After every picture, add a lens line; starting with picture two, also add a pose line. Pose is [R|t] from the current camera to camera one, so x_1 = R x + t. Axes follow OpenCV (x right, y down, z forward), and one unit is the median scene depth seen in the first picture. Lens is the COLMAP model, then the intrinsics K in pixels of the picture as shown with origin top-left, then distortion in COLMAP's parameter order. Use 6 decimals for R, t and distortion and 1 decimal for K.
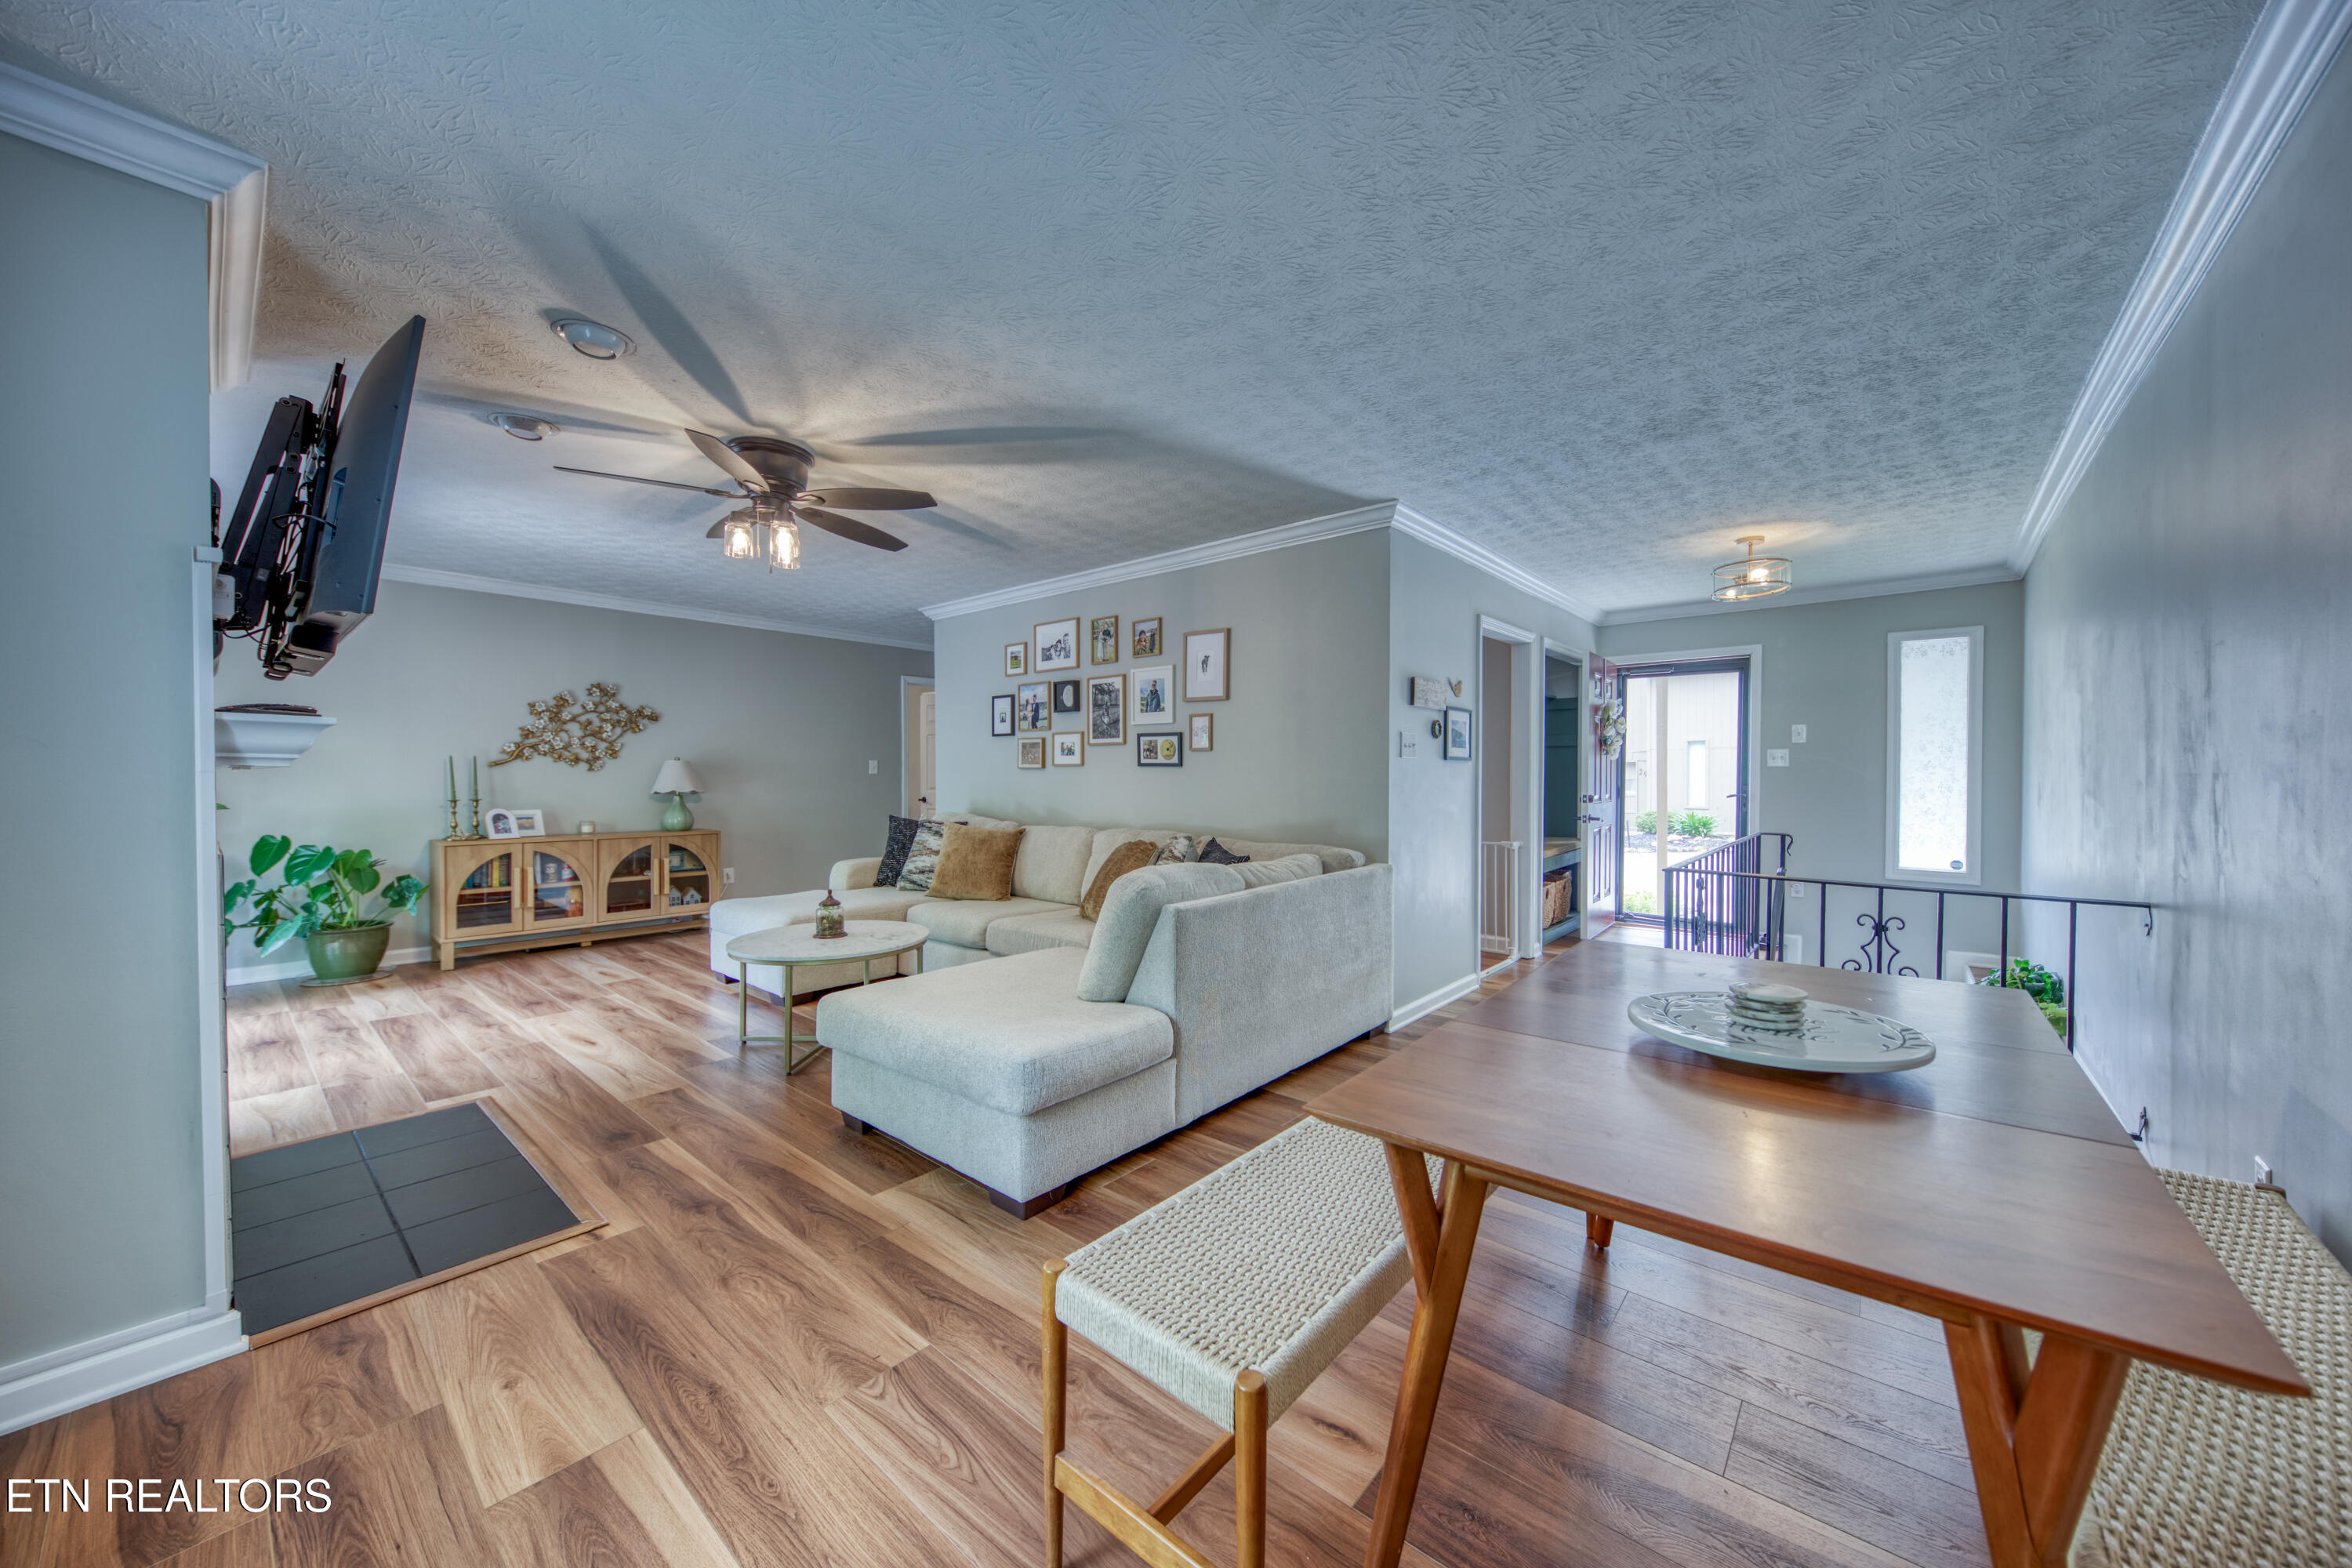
lens RADIAL K [[833.7, 0, 1173.5], [0, 833.7, 778.6], [0, 0, 1]] dist [0.002657, -0.003769]
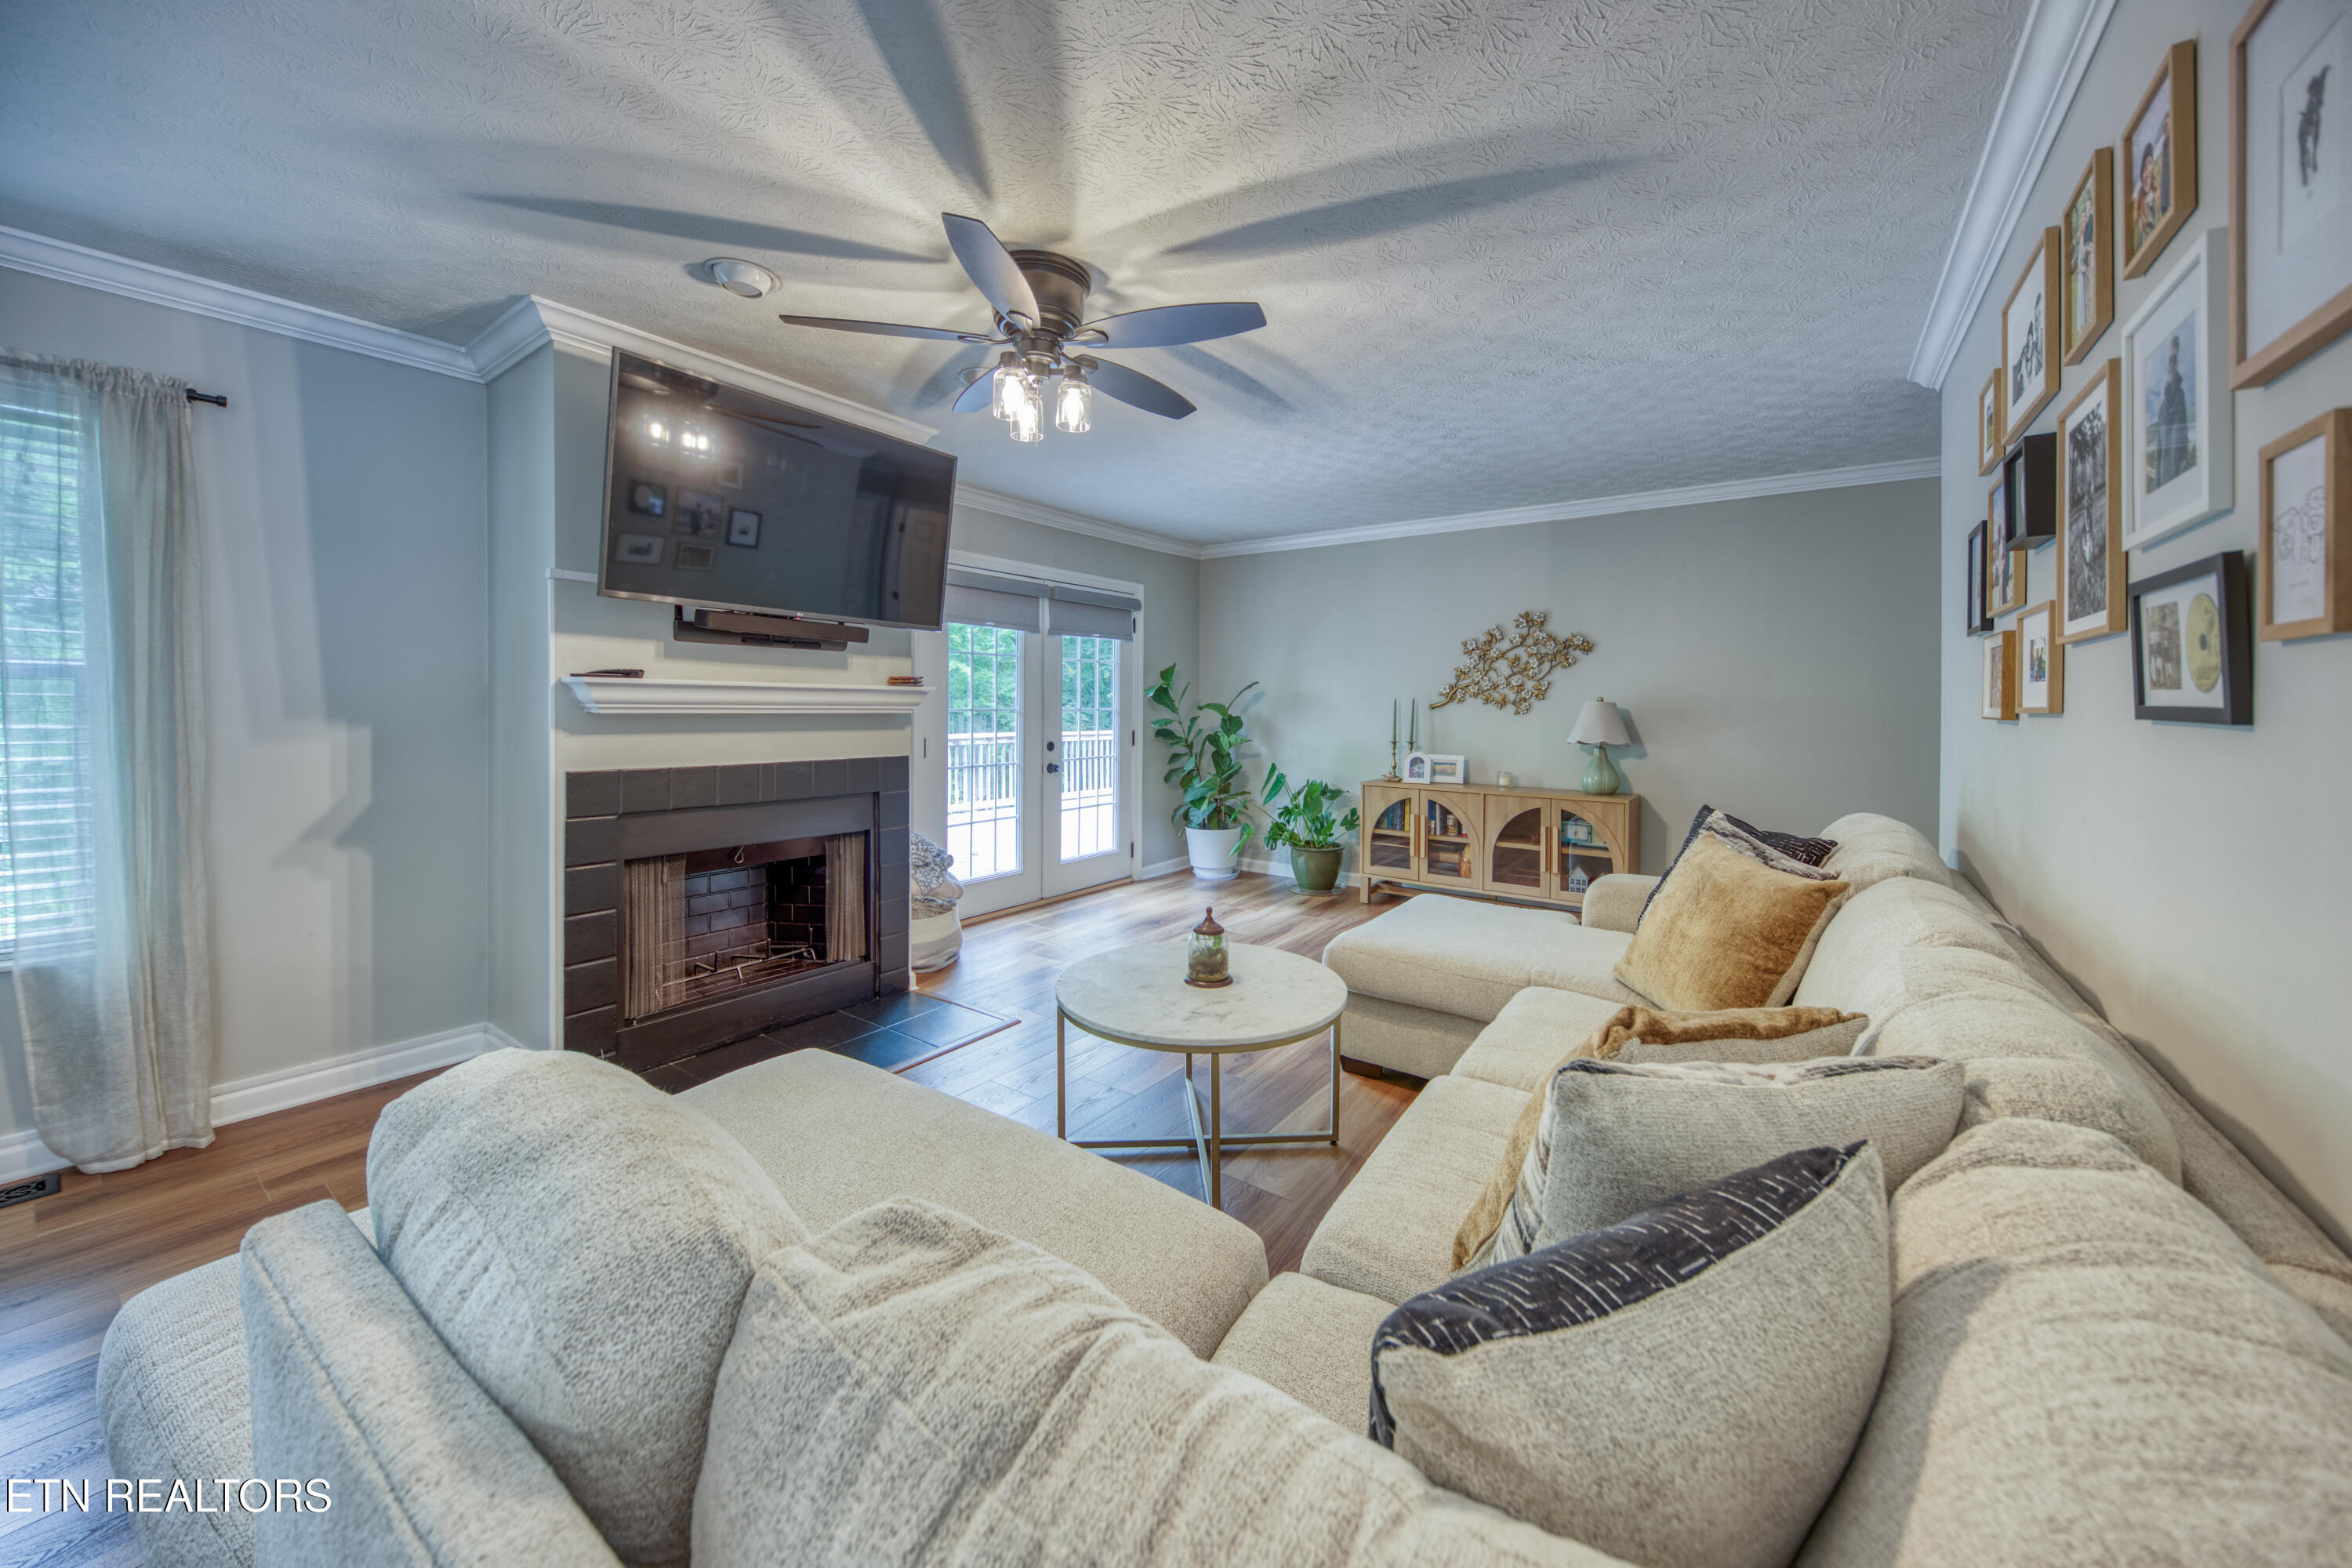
lens RADIAL K [[833.7, 0, 1173.0], [0, 833.7, 717.4], [0, 0, 1]] dist [0.002657, -0.003769]
pose [[0.093473, 0.013908, -0.995525, 0.160262], [-0.013246, 0.999831, 0.012724, -0.014866], [0.995534, 0.011997, 0.093642, 0.676680]]
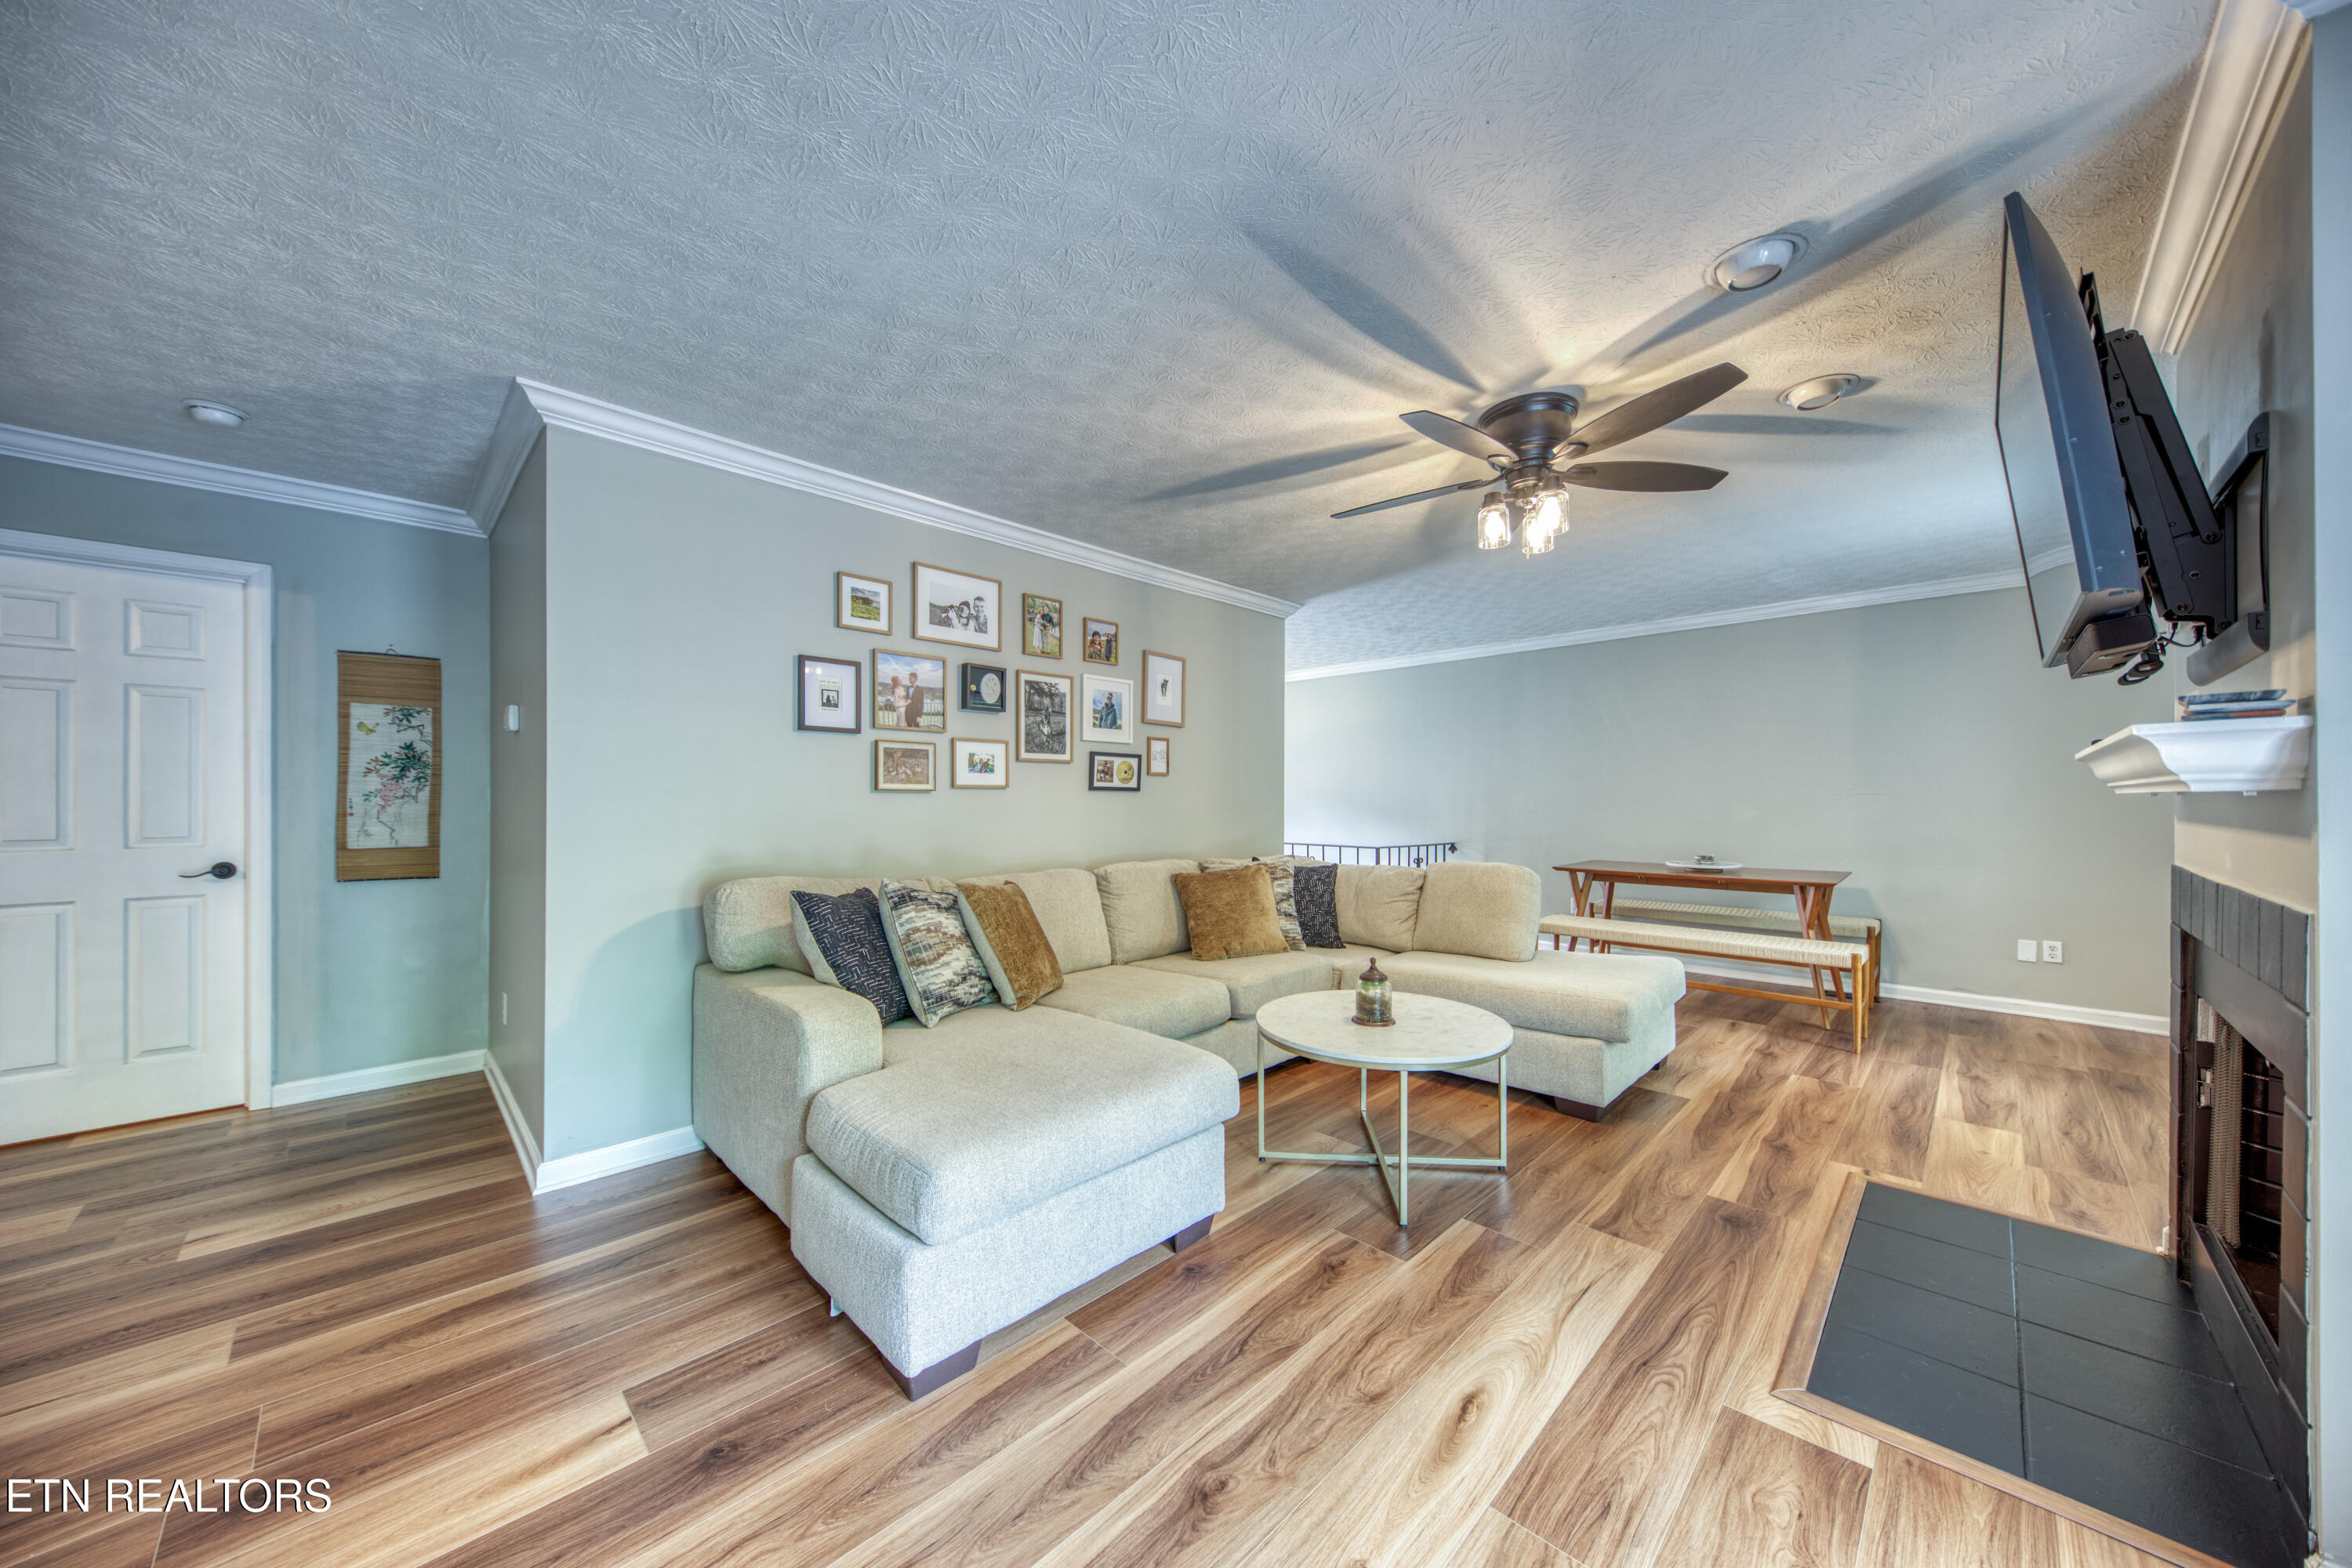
lens RADIAL K [[833.7, 0, 1196.4], [0, 833.7, 793.6], [0, 0, 1]] dist [0.002657, -0.003769]
pose [[0.052421, 0.007678, 0.998596, -0.837651], [0.008995, 0.999926, -0.008161, -0.003571], [-0.998585, 0.009410, 0.052348, 0.812948]]
